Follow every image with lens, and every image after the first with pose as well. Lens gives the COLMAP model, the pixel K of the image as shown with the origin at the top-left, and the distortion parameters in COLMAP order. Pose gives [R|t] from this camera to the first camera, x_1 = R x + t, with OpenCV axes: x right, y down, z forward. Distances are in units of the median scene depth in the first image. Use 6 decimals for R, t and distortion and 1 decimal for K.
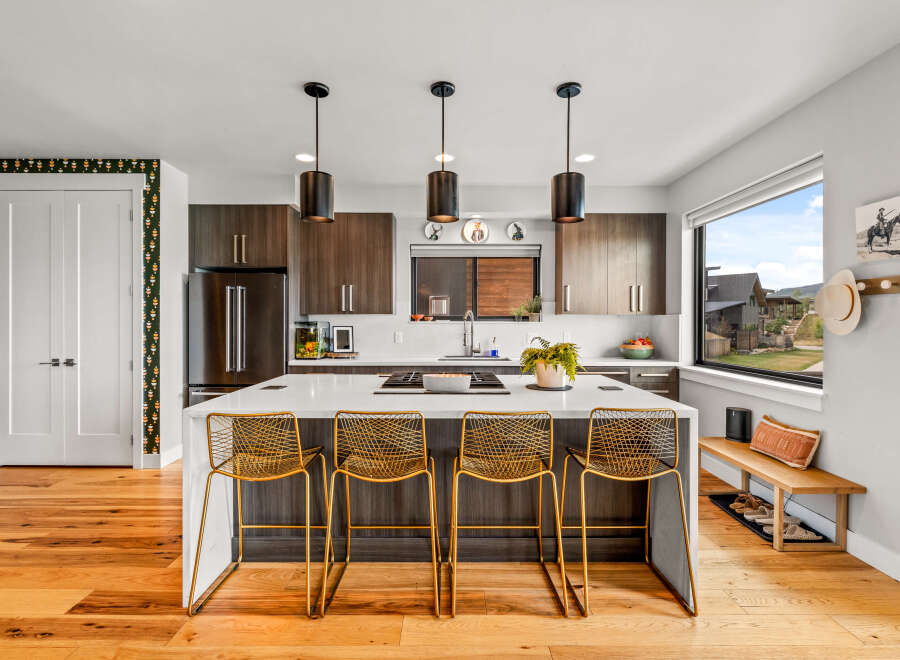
lens RADIAL K [[441.2, 0, 447.0], [0, 441.2, 323.5], [0, 0, 1]] dist [0.001124, 0.000936]
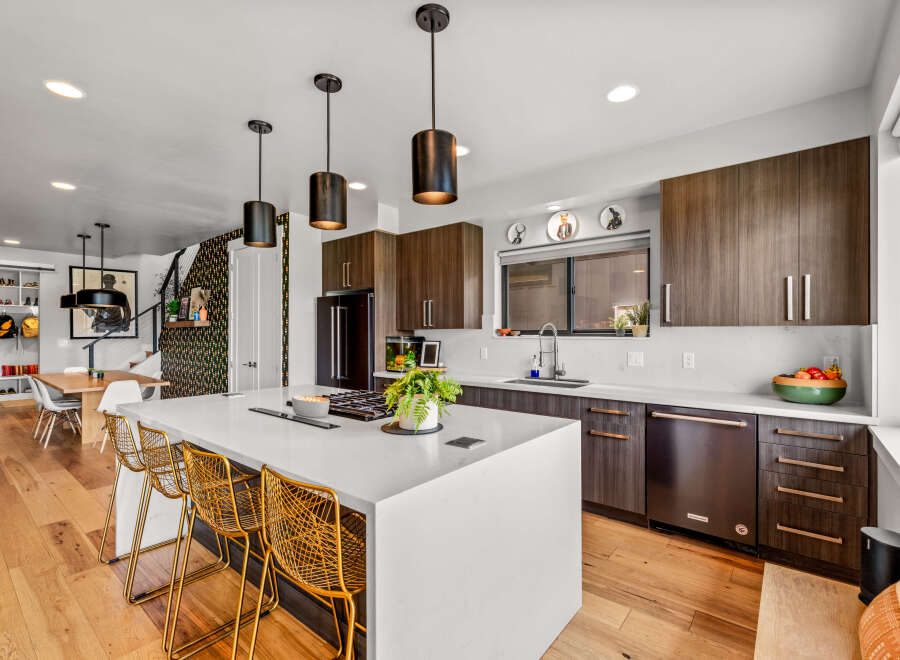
lens RADIAL K [[425.2, 0, 451.5], [0, 425.2, 331.3], [0, 0, 1]] dist [0.001339, -0.002311]
pose [[0.775639, -0.004288, -0.631162, 0.429760], [-0.000889, 0.999969, -0.007886, -0.008670], [0.631176, 0.006678, 0.775611, 0.279975]]
